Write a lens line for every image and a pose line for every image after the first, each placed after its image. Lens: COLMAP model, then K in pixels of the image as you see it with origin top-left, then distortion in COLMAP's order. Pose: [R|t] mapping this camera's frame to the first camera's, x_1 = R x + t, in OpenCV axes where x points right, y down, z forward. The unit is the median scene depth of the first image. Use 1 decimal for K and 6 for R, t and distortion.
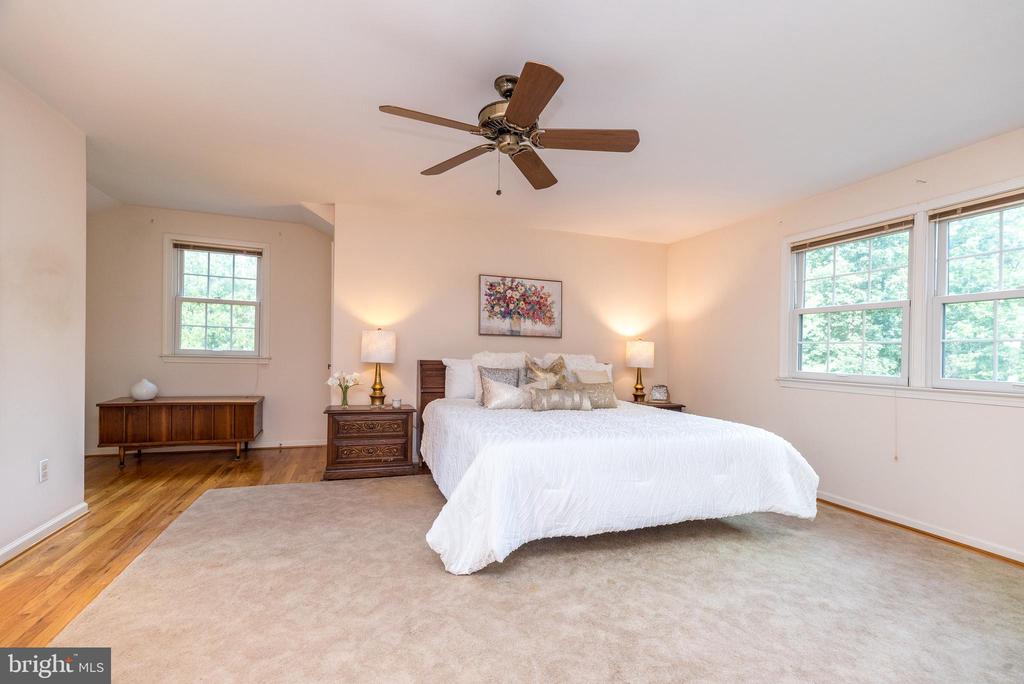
lens RADIAL K [[443.6, 0, 512.7], [0, 443.6, 360.2], [0, 0, 1]] dist [-0.001075, -0.000135]
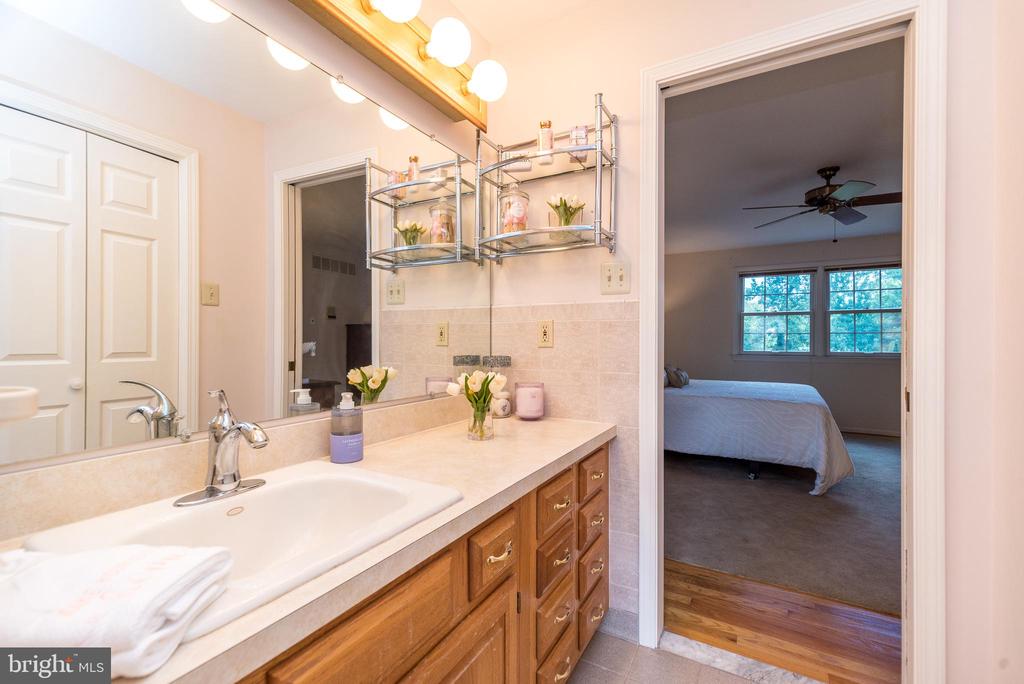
lens RADIAL K [[444.7, 0, 512.0], [0, 444.7, 342.0], [0, 0, 1]] dist [0.010118, 0.000094]
pose [[0.767024, -0.021395, 0.641261, -1.839066], [0.022962, 0.999719, 0.005888, -0.063565], [-0.641207, 0.010209, 0.767300, 0.494542]]
